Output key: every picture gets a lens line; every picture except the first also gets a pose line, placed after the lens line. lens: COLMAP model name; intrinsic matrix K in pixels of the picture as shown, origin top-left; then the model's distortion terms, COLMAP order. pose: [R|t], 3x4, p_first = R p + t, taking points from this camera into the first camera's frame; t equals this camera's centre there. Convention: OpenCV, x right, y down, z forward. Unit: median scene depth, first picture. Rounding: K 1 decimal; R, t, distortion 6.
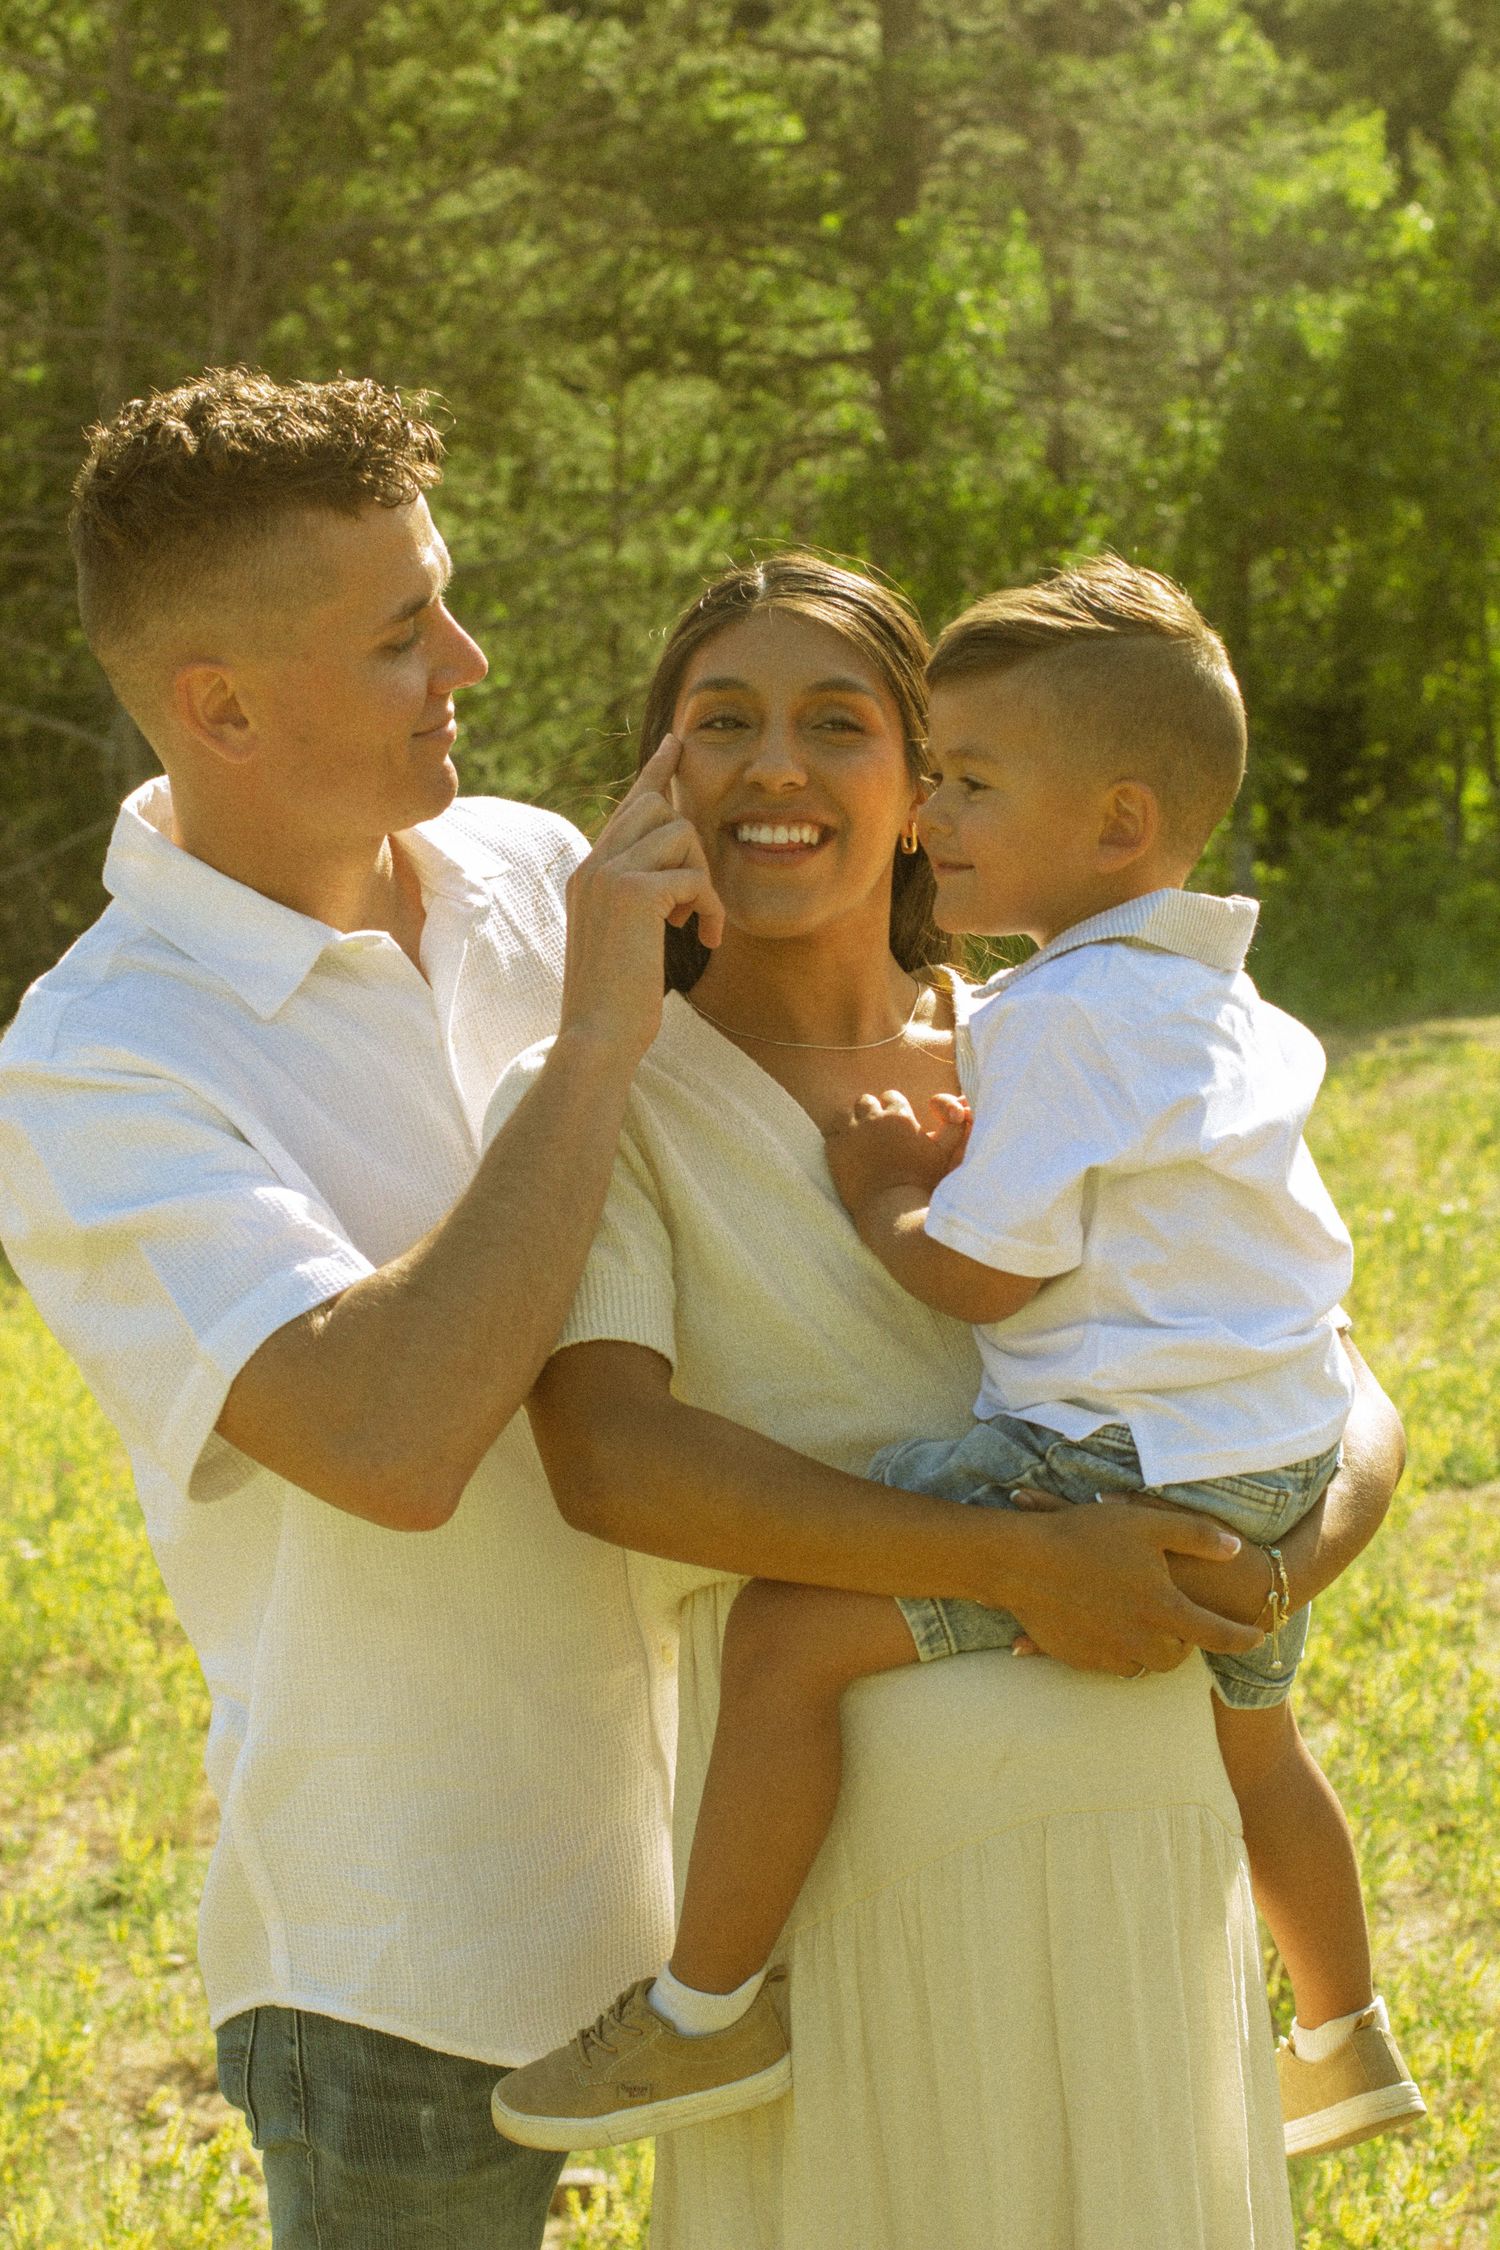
lens RADIAL K [[5265.6, 0, 736.2], [0, 5265.6, 1120.7], [0, 0, 1]] dist [-0.141515, 0.306127]
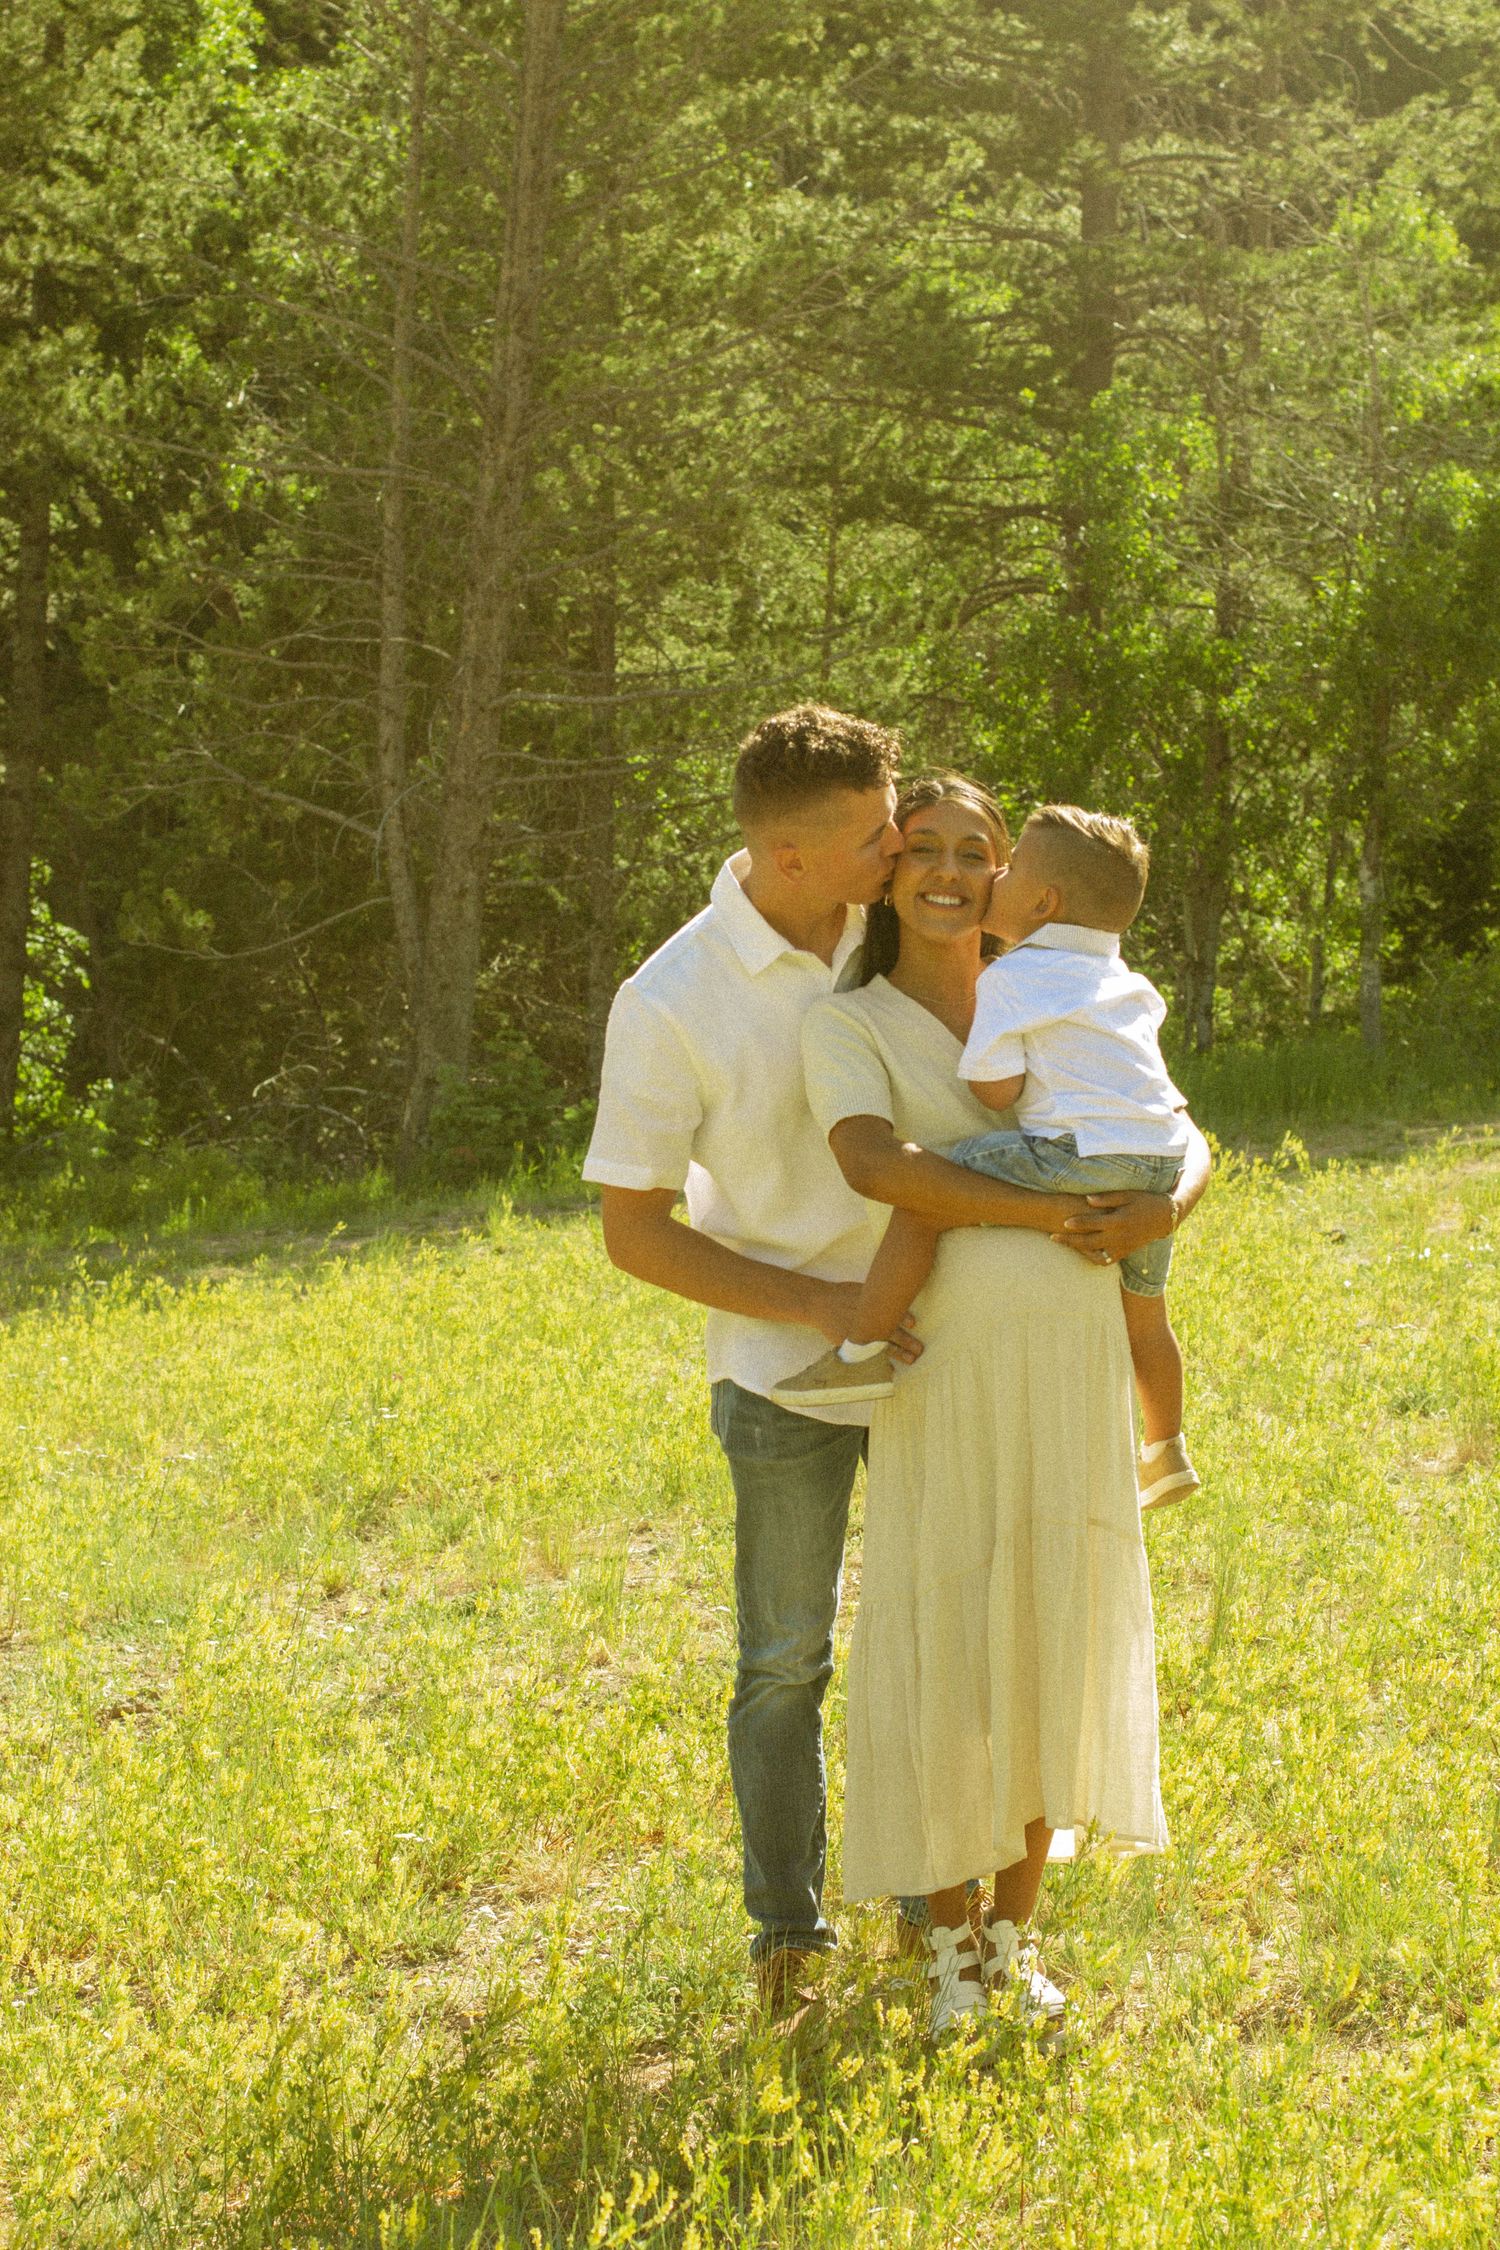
lens RADIAL K [[5265.6, 0, 736.2], [0, 5265.6, 1120.7], [0, 0, 1]] dist [-0.141515, 0.306127]
pose [[0.998548, 0.041700, -0.034093, 0.000206], [-0.042362, 0.998923, -0.018946, 0.007244], [0.033266, 0.020363, 0.999239, -0.112038]]
